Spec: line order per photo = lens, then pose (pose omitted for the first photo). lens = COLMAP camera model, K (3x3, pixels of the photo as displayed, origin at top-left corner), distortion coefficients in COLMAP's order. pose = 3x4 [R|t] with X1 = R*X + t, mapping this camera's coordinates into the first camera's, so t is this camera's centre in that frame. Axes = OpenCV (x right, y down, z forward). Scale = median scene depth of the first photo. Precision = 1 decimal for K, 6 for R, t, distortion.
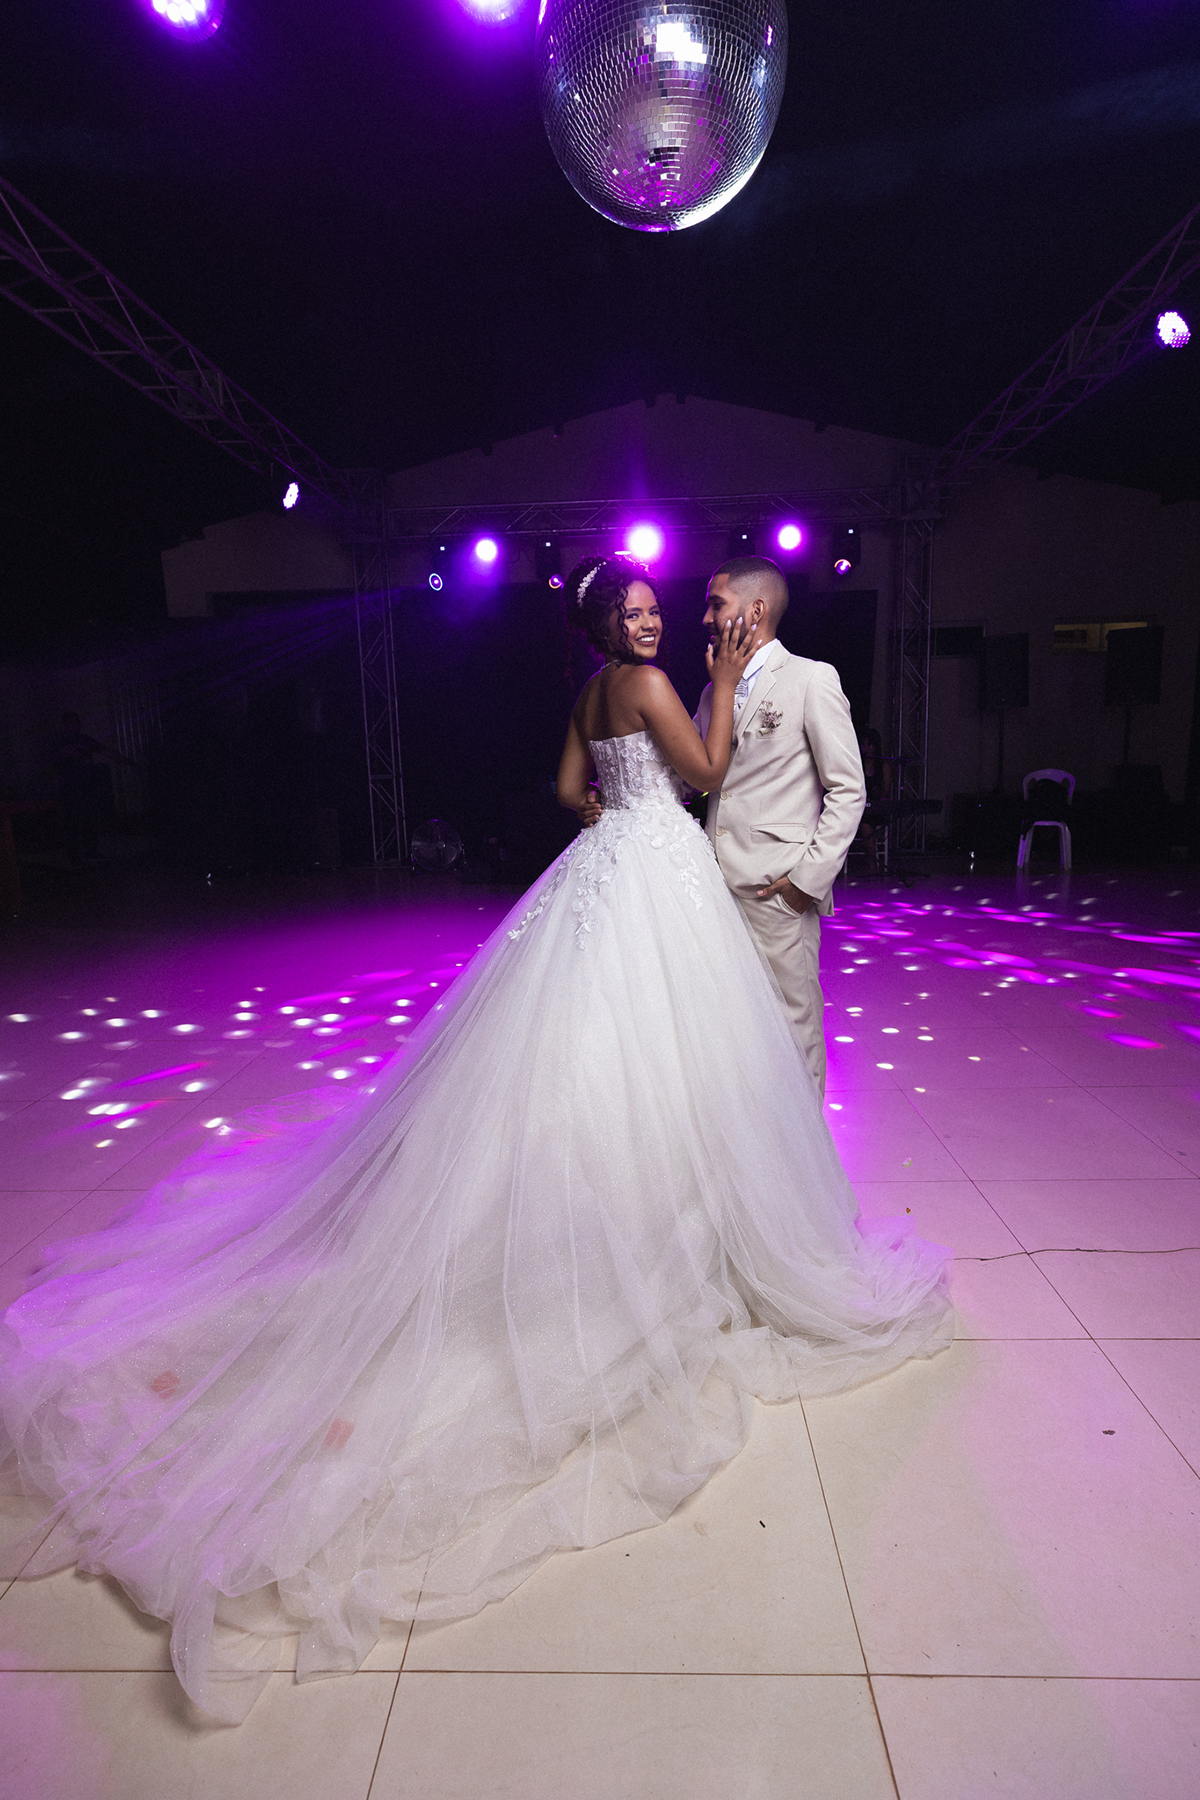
lens RADIAL K [[810.4, 0, 612.7], [0, 810.4, 883.4], [0, 0, 1]] dist [0.002998, 0.000375]
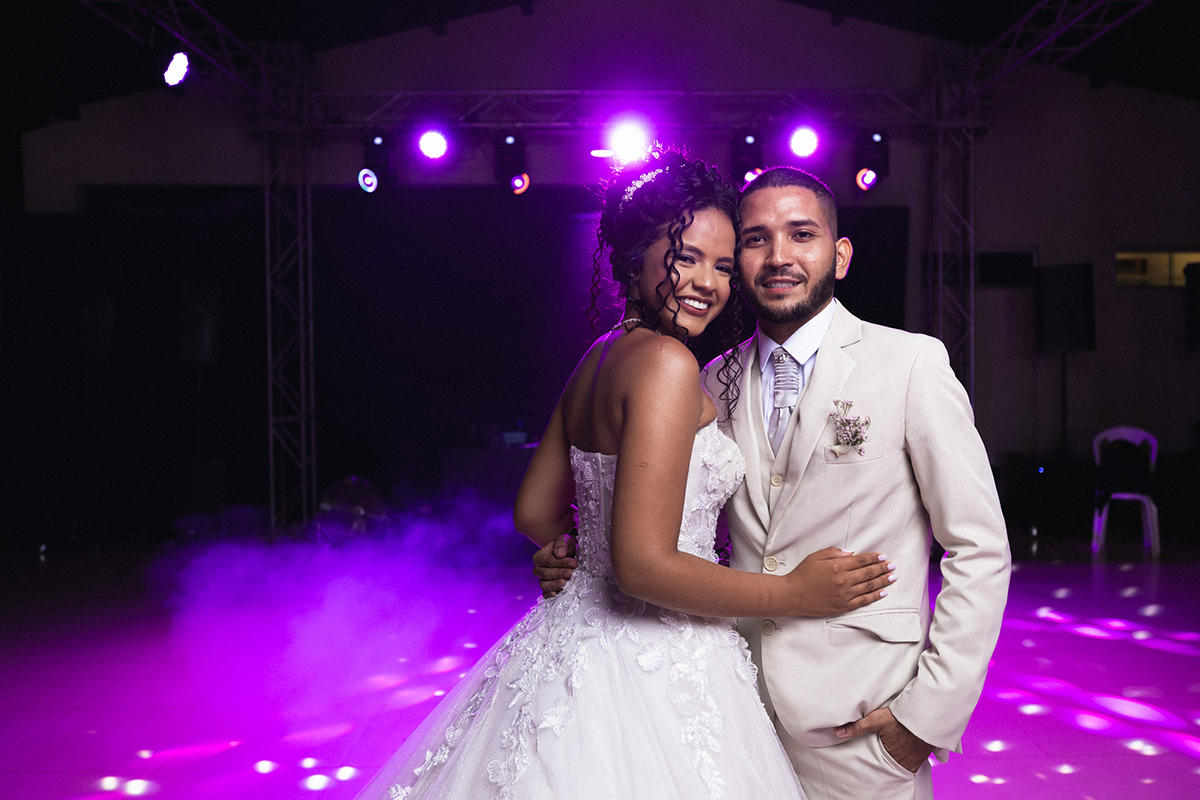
lens RADIAL K [[946.2, 0, 638.9], [0, 946.2, 413.0], [0, 0, 1]] dist [-0.002608, -0.002697]
pose [[0.998279, 0.018336, 0.055712, 0.005299], [-0.011462, 0.992552, -0.121278, -0.115093], [-0.057521, 0.120431, 0.991054, 0.297947]]
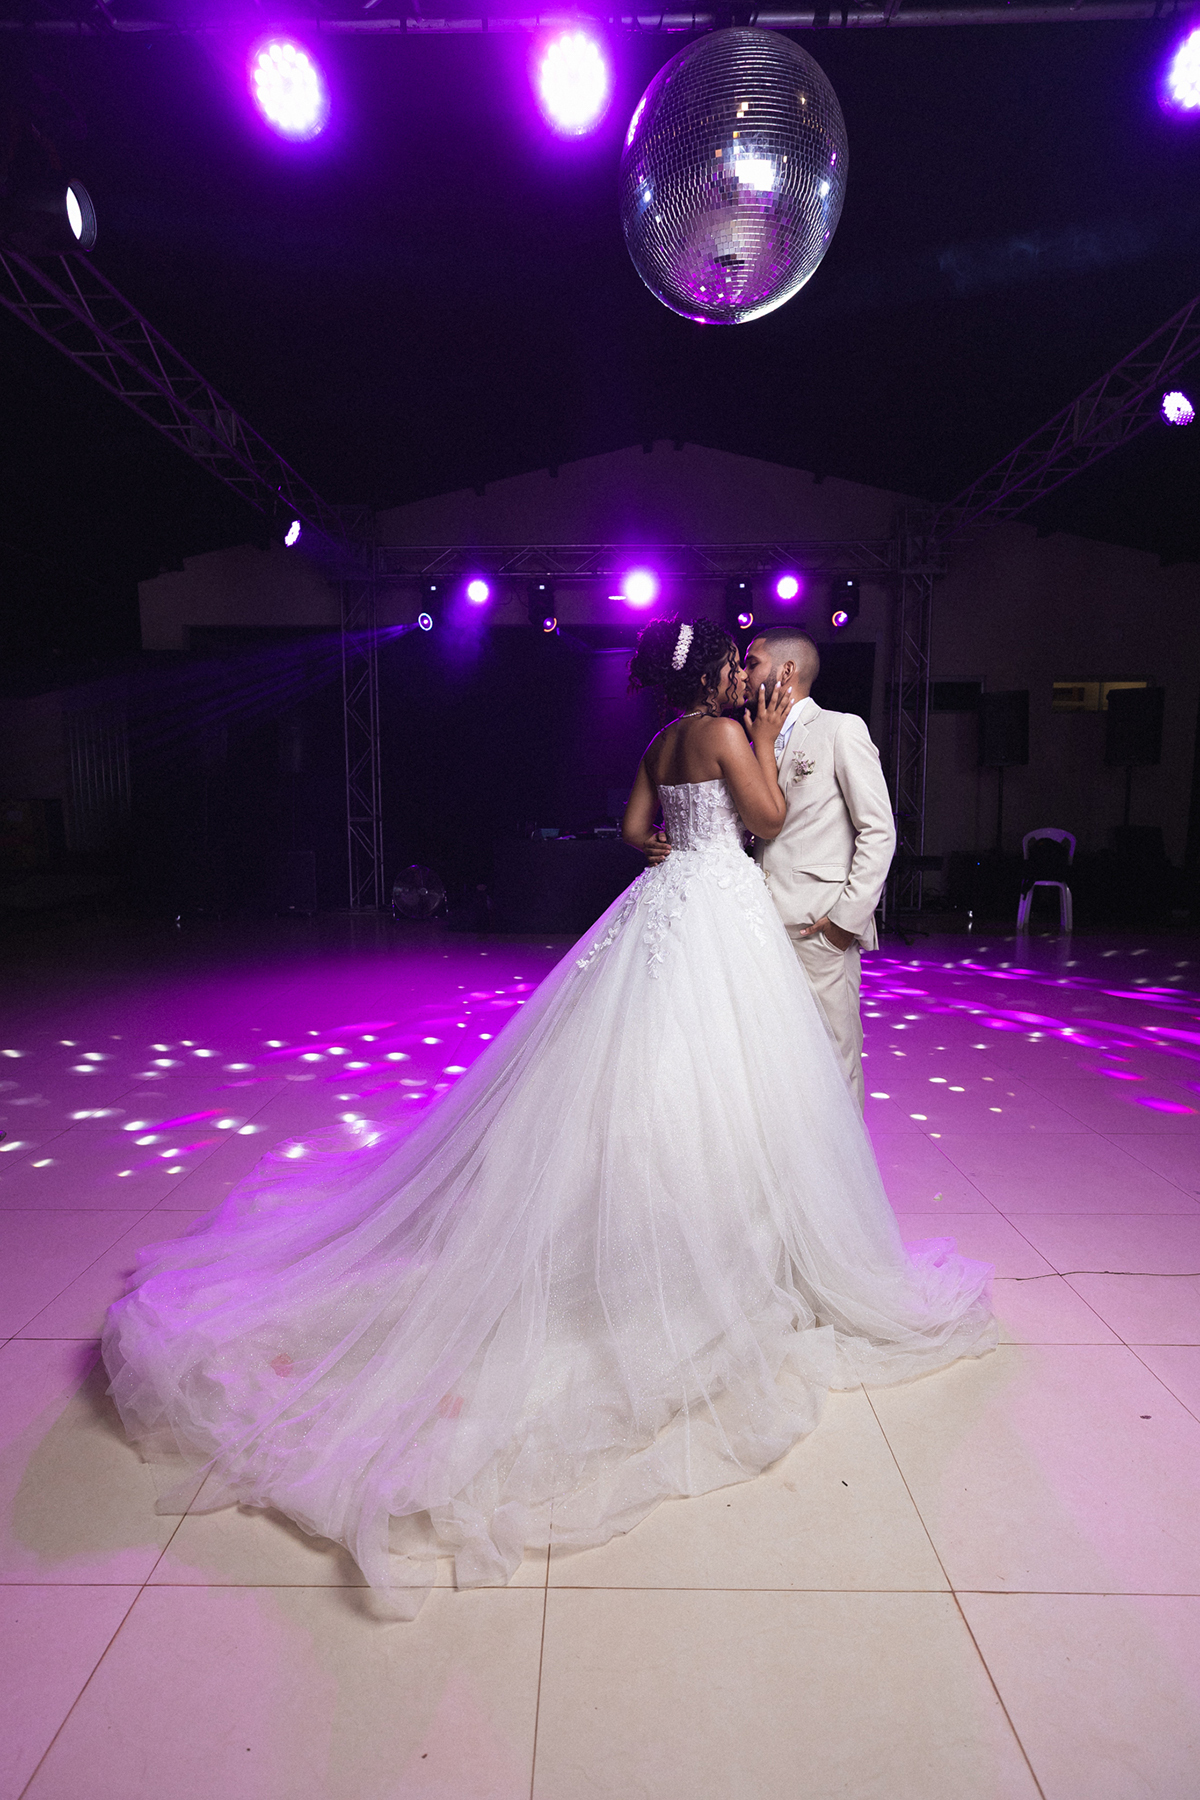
lens RADIAL K [[870.1, 0, 587.6], [0, 870.1, 907.8], [0, 0, 1]] dist [0.002844, 0.000494]
pose [[0.999596, 0.022864, 0.016910, -0.114377], [-0.022196, 0.999005, -0.038692, 0.026672], [-0.017777, 0.038301, 0.999108, -0.123986]]
